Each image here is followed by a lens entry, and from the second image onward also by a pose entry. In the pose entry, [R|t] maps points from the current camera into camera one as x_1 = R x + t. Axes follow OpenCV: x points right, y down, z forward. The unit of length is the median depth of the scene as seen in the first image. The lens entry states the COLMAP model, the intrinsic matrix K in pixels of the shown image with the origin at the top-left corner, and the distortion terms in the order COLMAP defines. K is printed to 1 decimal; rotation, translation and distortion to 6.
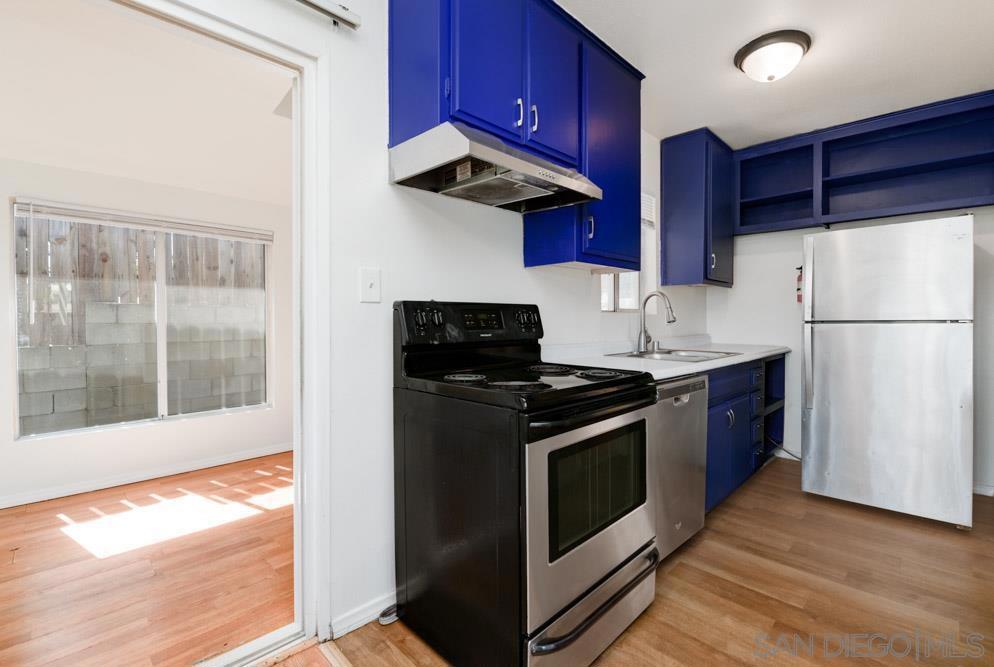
lens RADIAL K [[450.7, 0, 490.9], [0, 450.7, 320.9], [0, 0, 1]] dist [-0.002830, -0.005250]
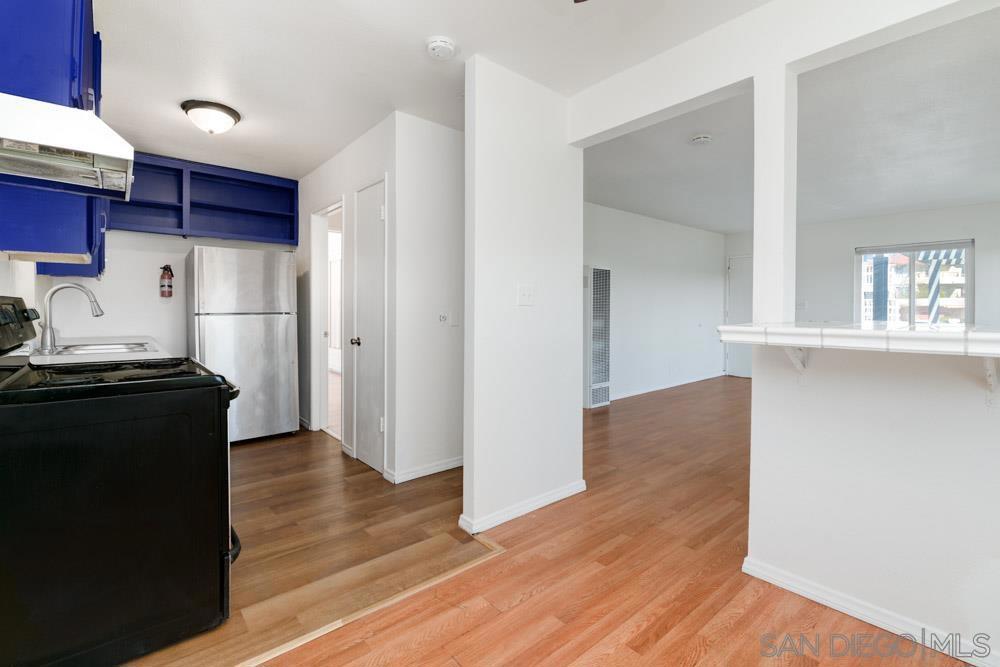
lens RADIAL K [[449.0, 0, 505.5], [0, 449.0, 304.8], [0, 0, 1]] dist [0.004420, -0.000630]
pose [[0.084113, 0.009929, 0.996407, -0.525848], [0.002888, 0.999944, -0.010208, -0.009906], [-0.996452, 0.003737, 0.084079, 0.025142]]
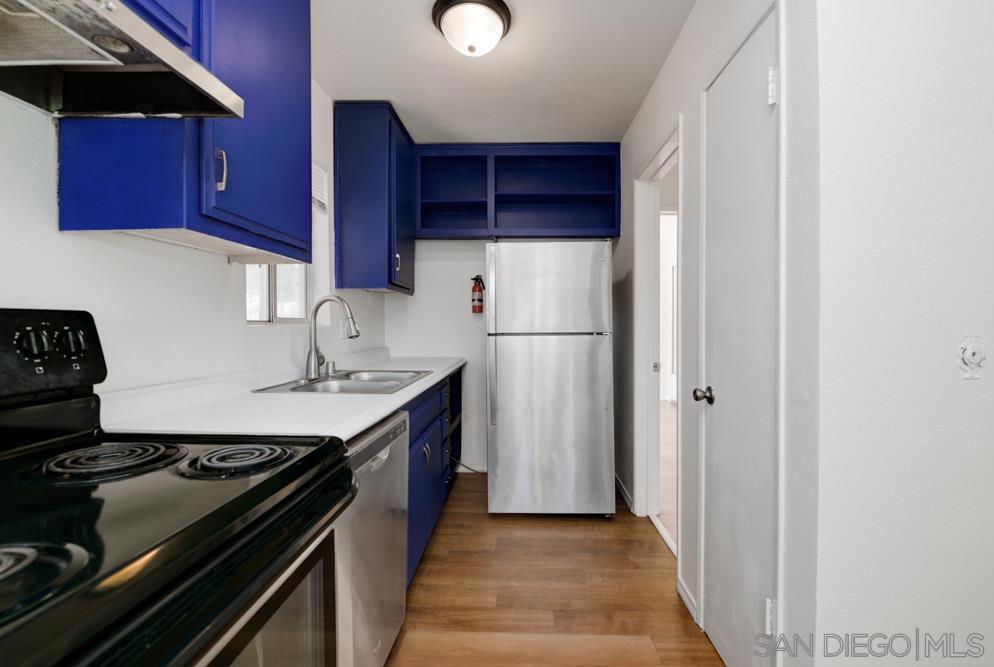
lens RADIAL K [[450.7, 0, 516.9], [0, 450.7, 328.9], [0, 0, 1]] dist [-0.002830, -0.005250]
pose [[0.718532, -0.005053, 0.695475, 0.078581], [0.001884, 0.999984, 0.005320, -0.015275], [-0.695491, -0.002513, 0.718530, 0.282994]]
